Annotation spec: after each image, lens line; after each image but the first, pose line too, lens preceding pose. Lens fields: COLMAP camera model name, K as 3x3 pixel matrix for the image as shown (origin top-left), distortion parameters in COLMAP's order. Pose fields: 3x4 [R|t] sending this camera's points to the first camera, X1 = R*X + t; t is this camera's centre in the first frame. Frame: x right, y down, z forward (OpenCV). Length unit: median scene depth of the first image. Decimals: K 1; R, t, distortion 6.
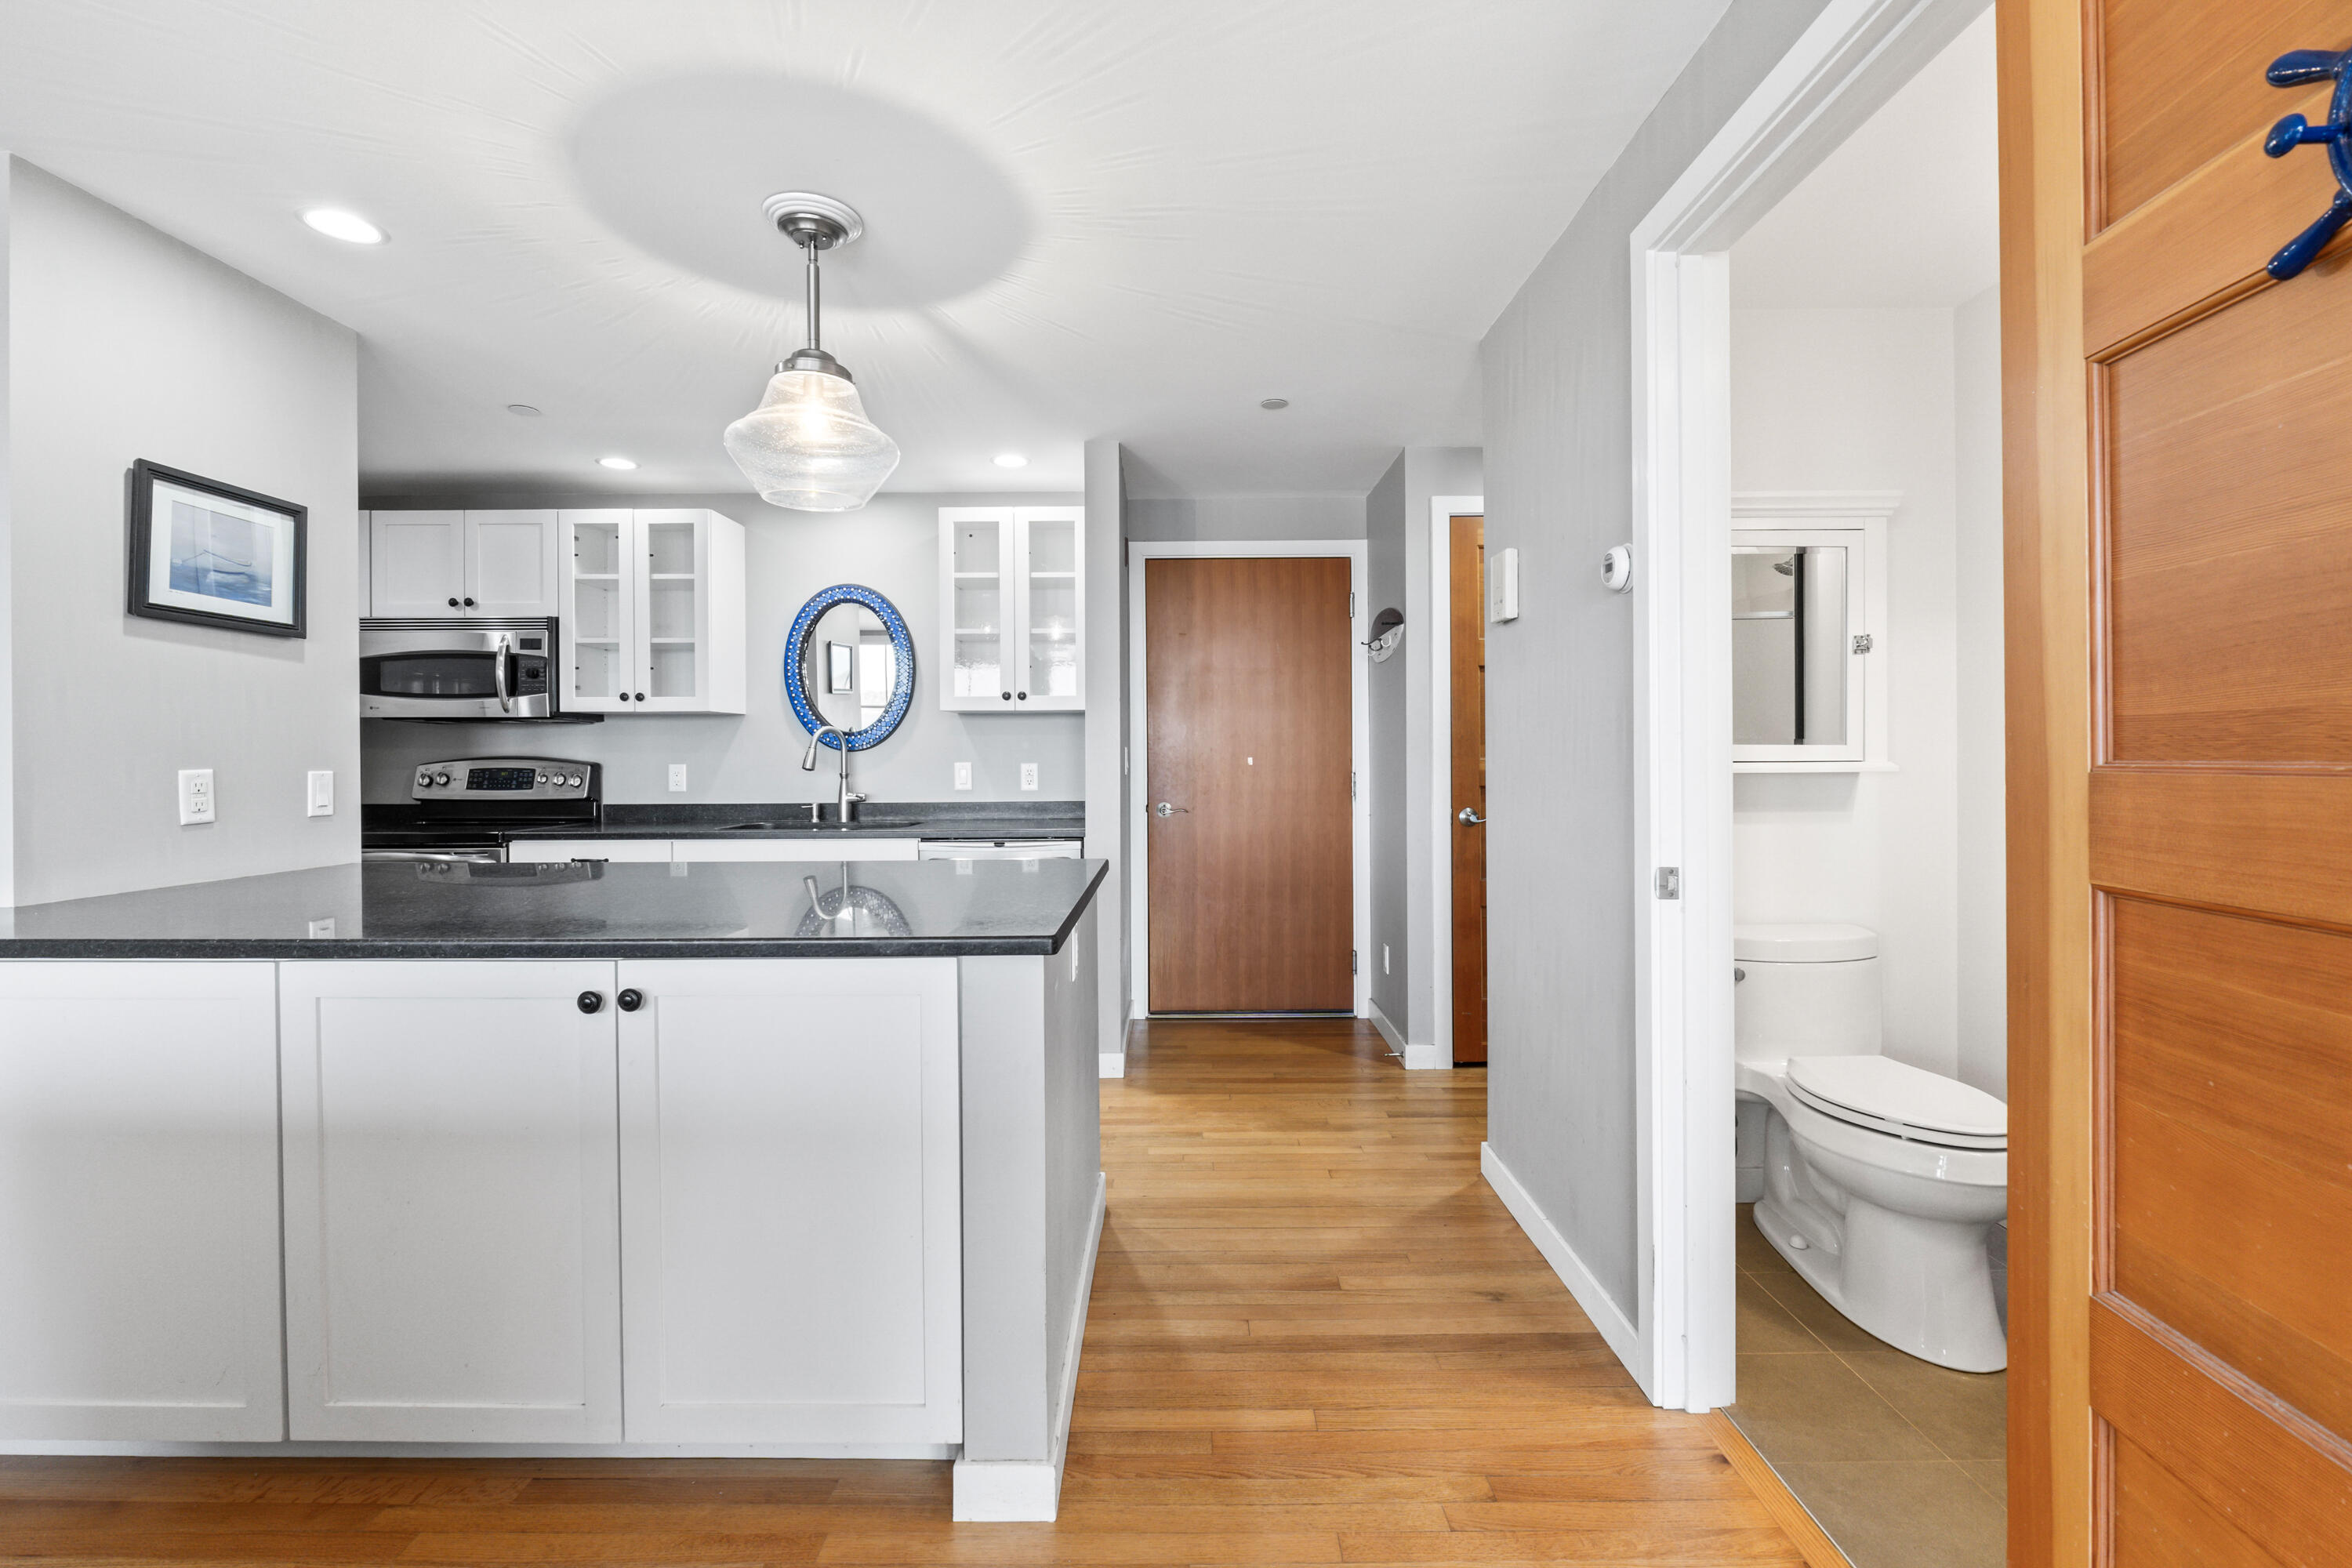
lens RADIAL K [[969.5, 0, 1178.1], [0, 969.5, 769.0], [0, 0, 1]] dist [-0.017059, -0.000101]
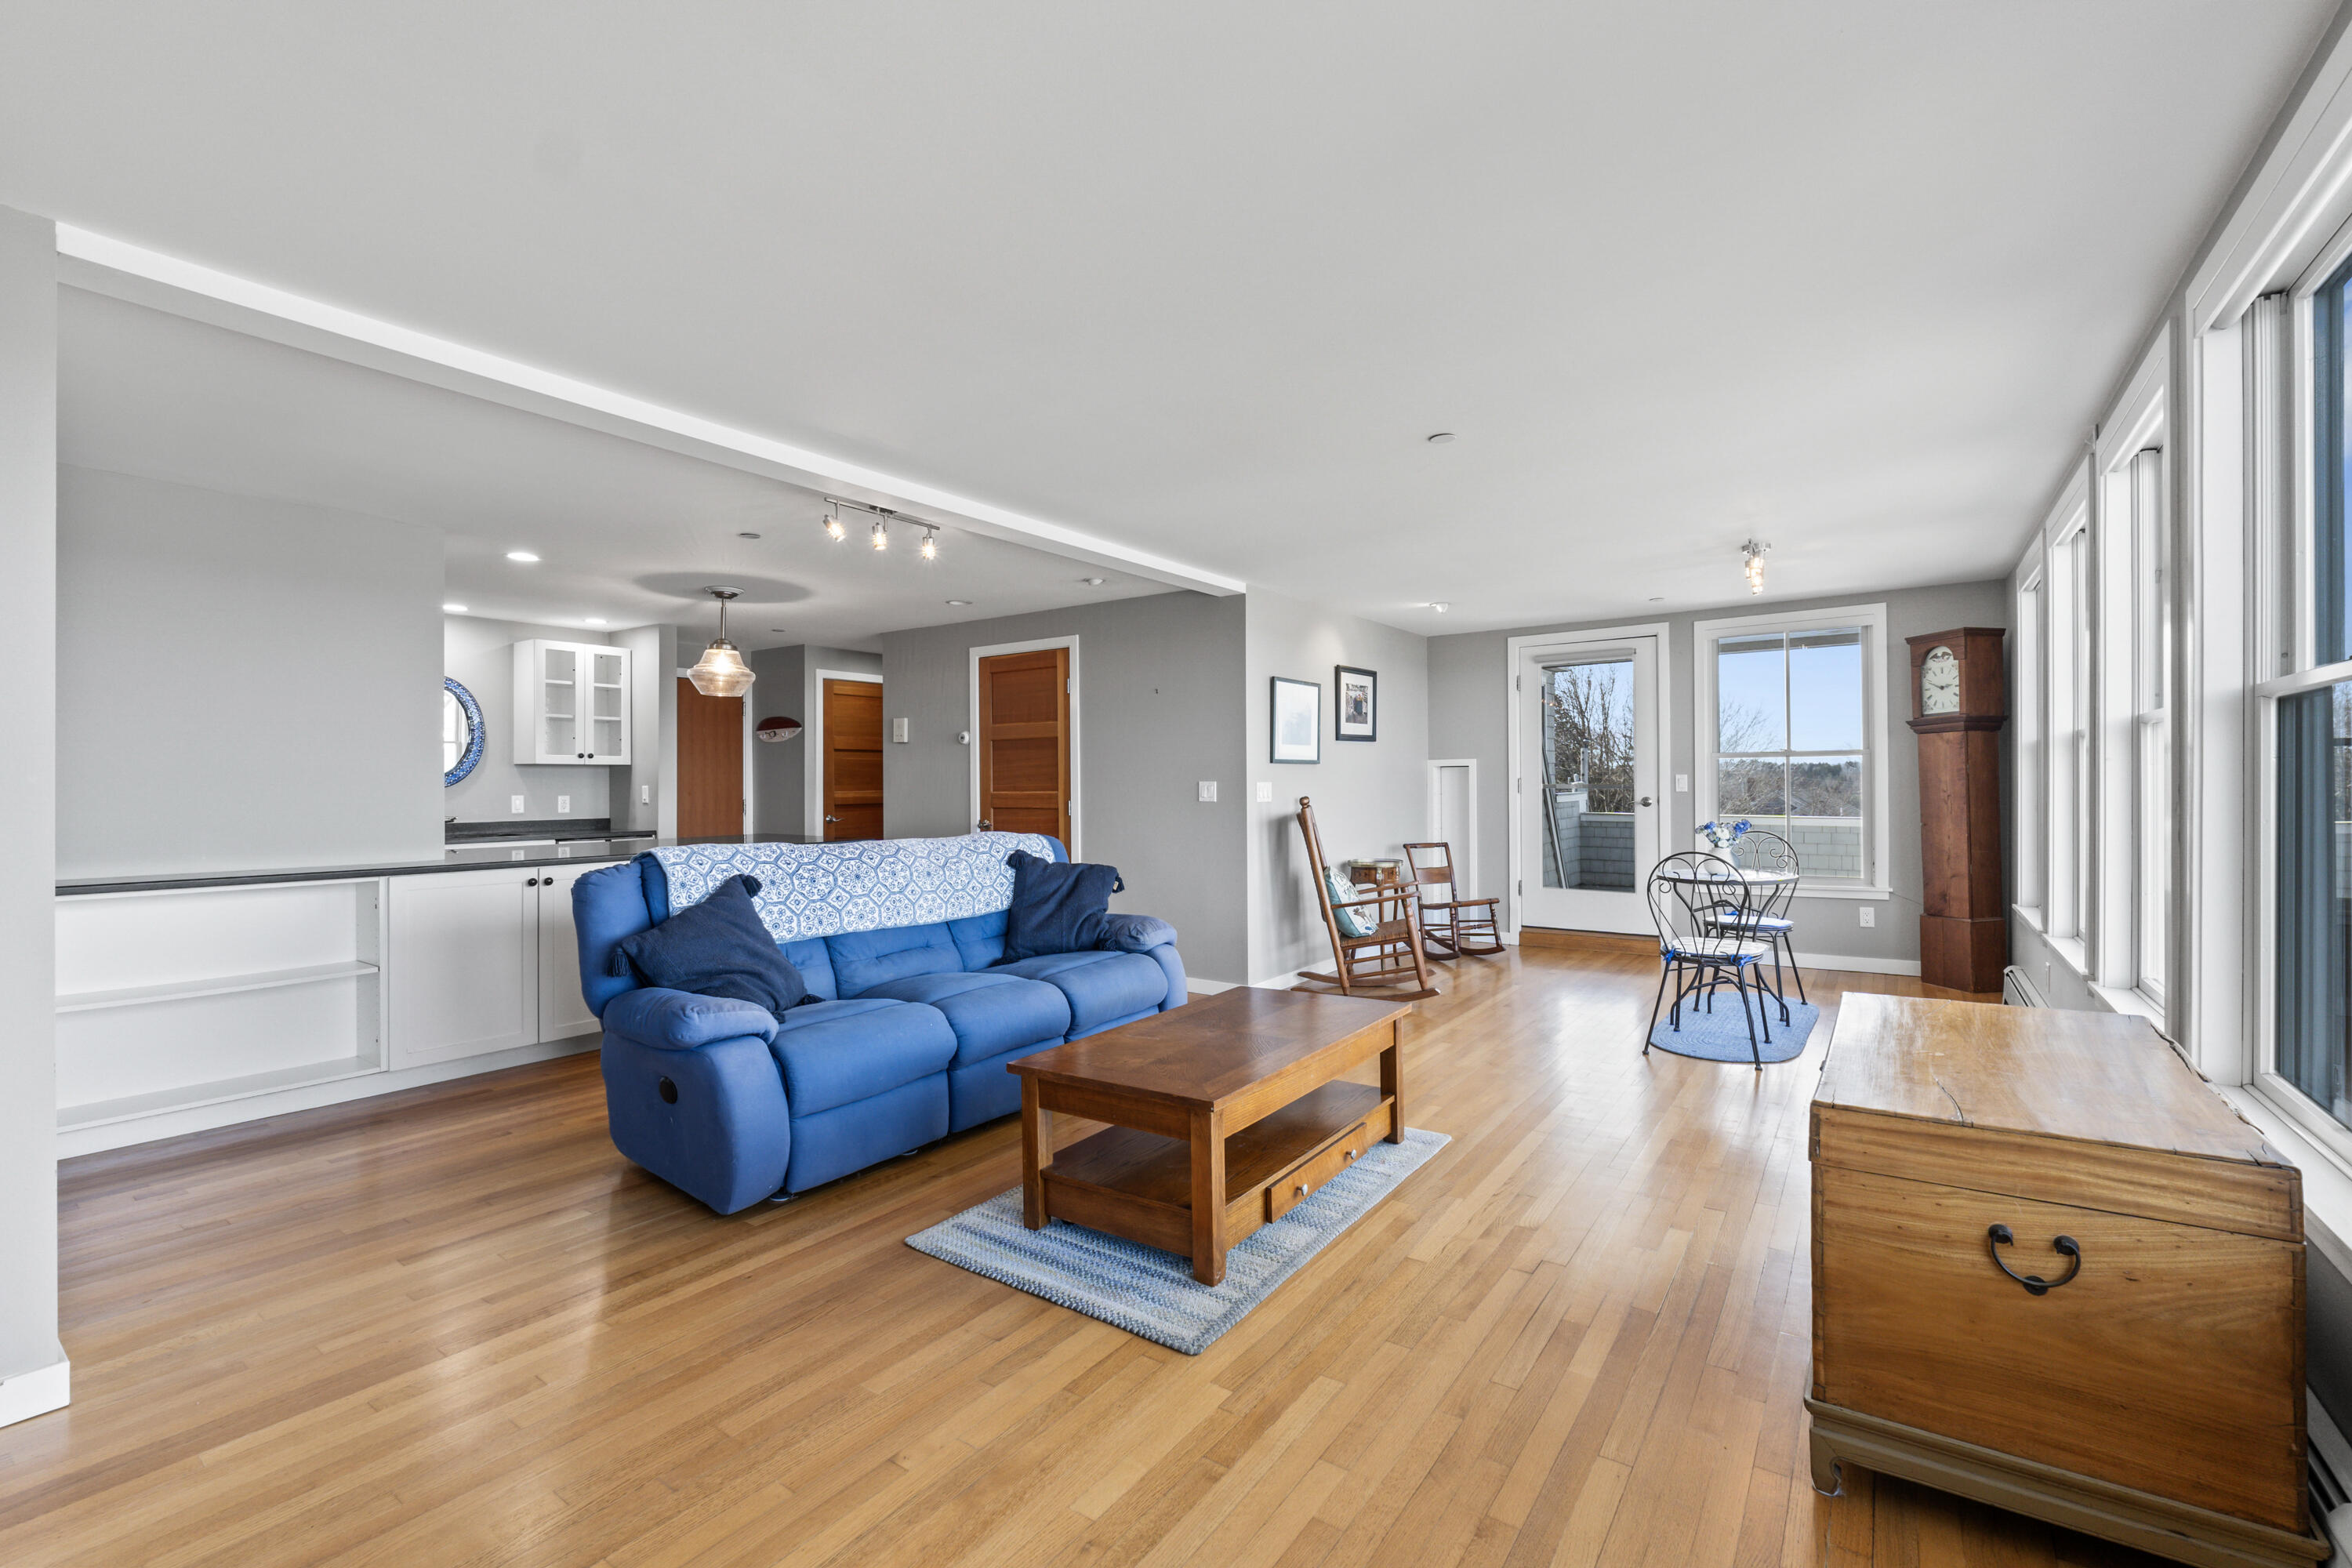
lens RADIAL K [[998.8, 0, 1176.0], [0, 998.8, 784.0], [0, 0, 1]] dist [-0.014032, -0.000099]
pose [[0.576591, 0.005748, 0.817013, -1.004508], [0.011193, 0.999826, -0.014933, 0.008615], [-0.816956, 0.017755, 0.576426, -0.841751]]
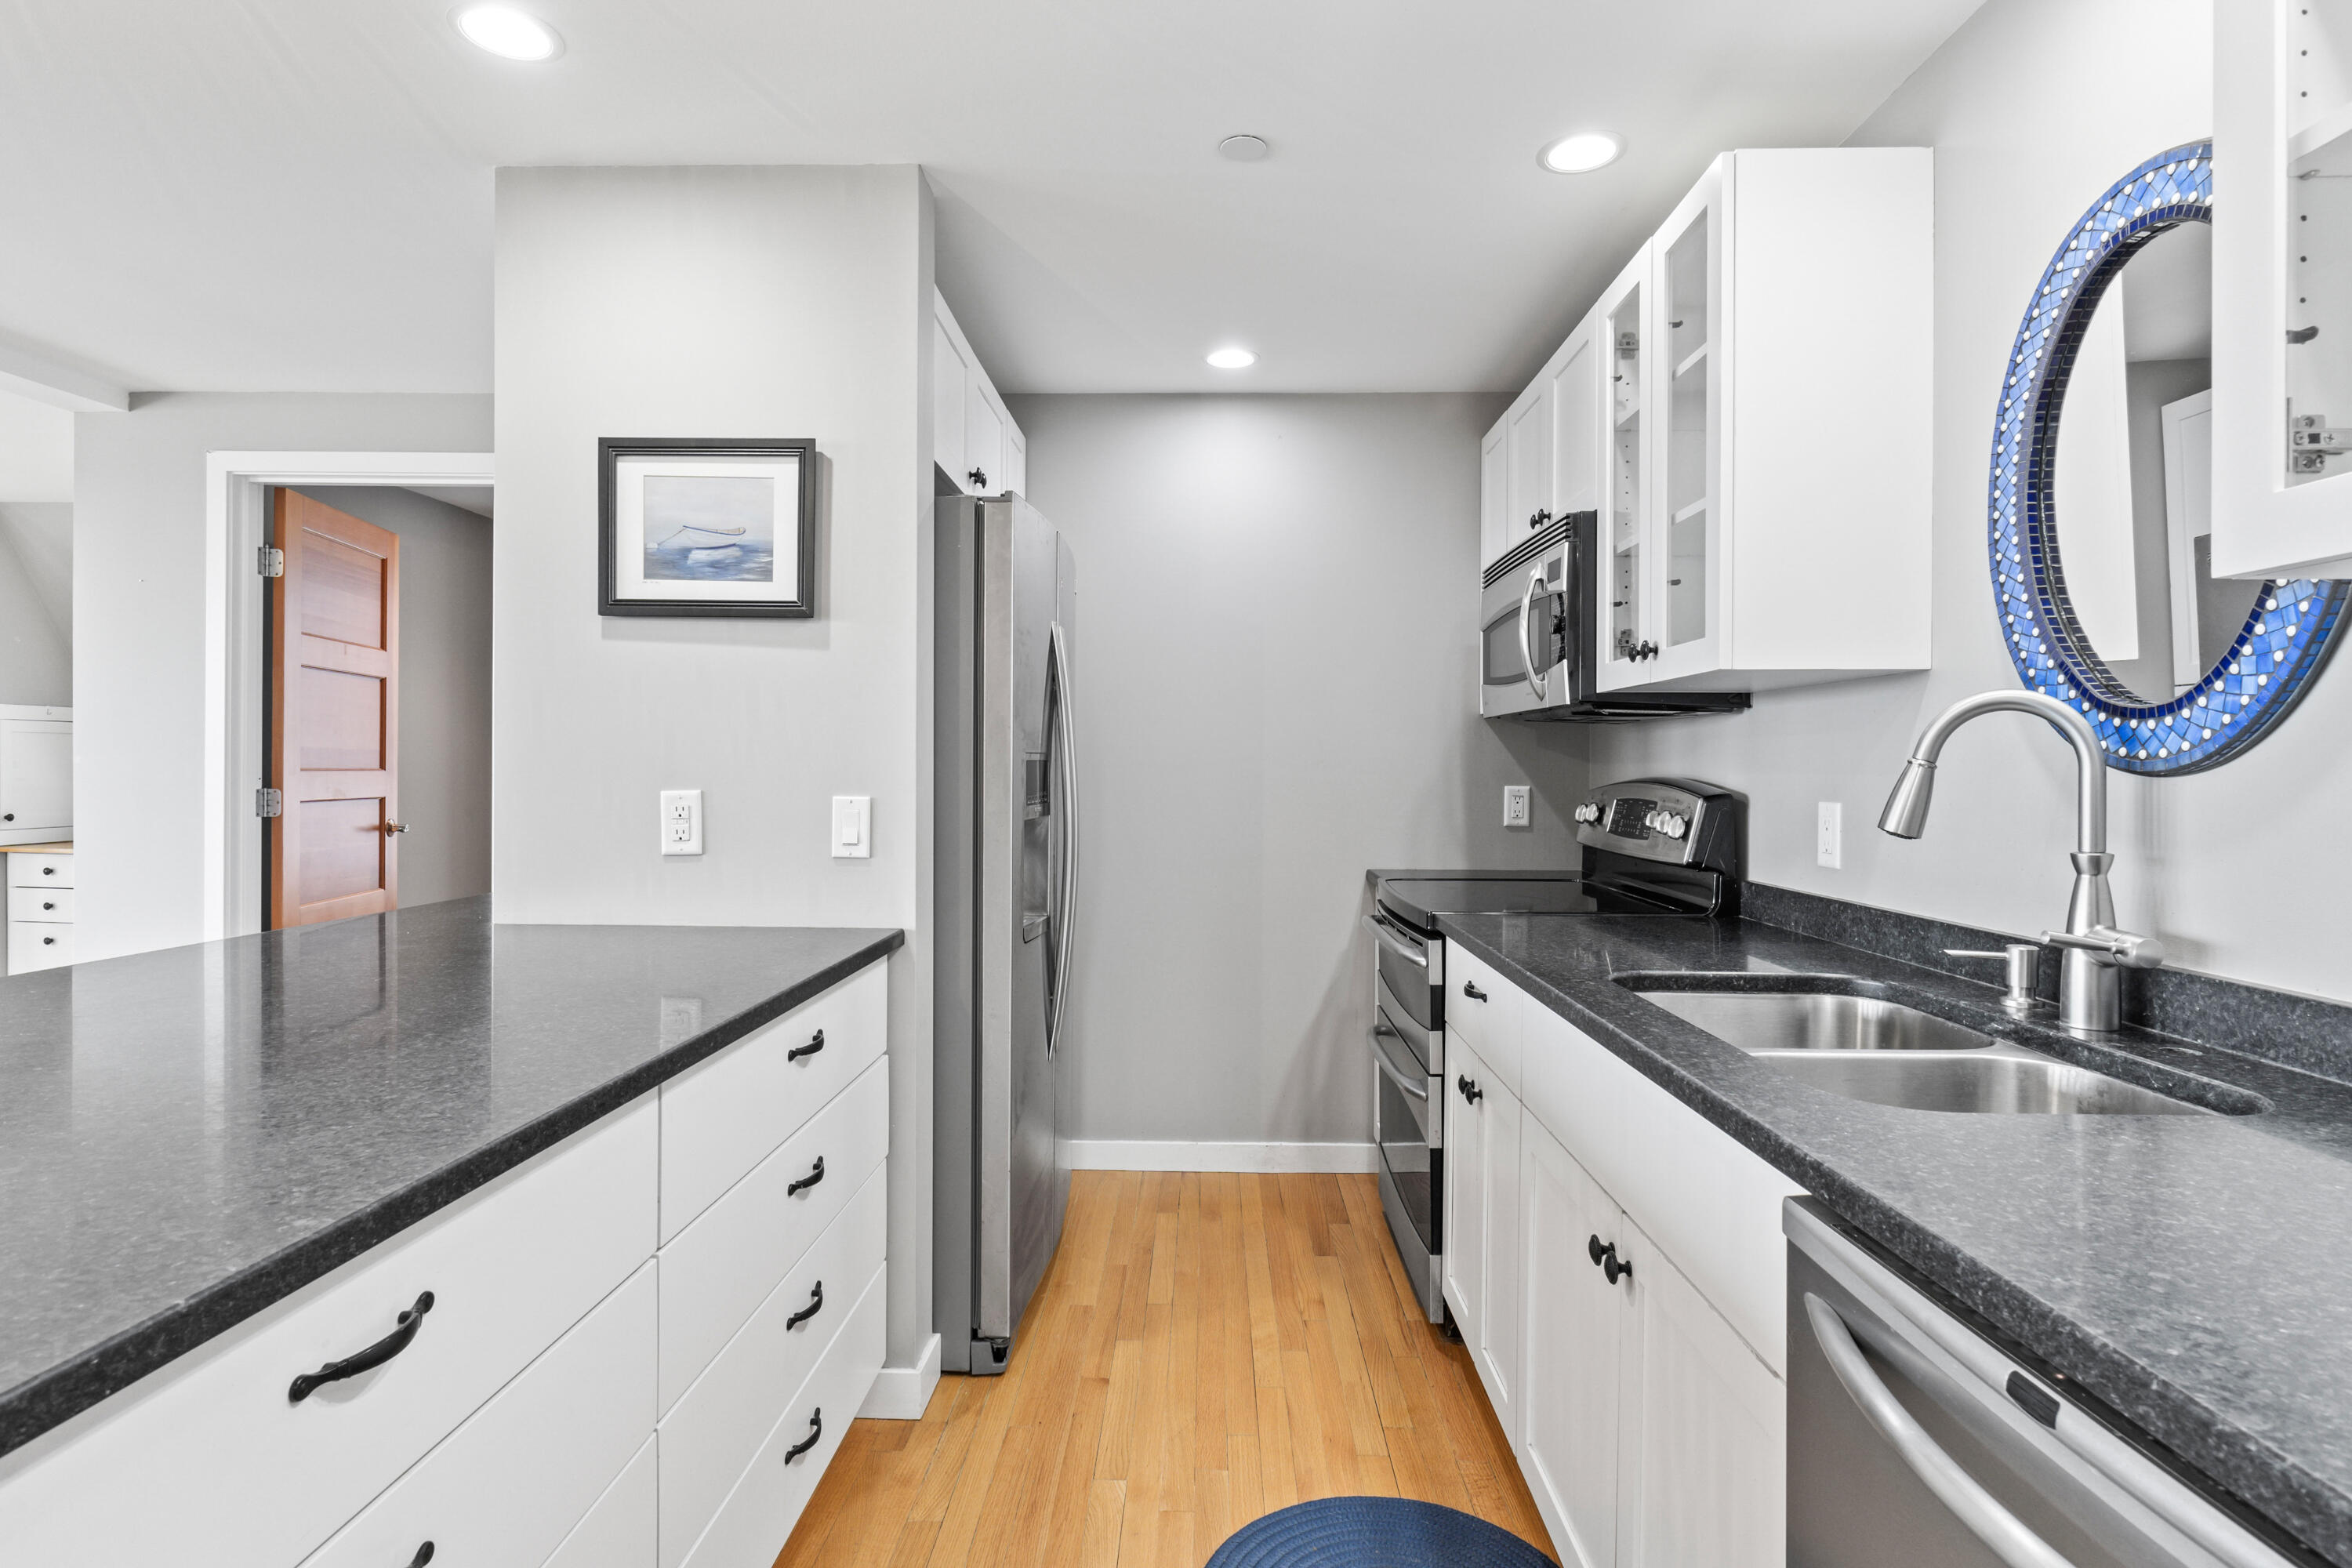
lens RADIAL K [[1199.3, 0, 1177.5], [0, 1199.3, 772.8], [0, 0, 1]] dist [-0.003070, -0.000439]
pose [[-0.023668, 0.006729, -0.999697, 0.006872], [-0.020054, 0.999773, 0.007204, -0.016994], [0.999519, 0.020218, -0.023528, 0.804284]]
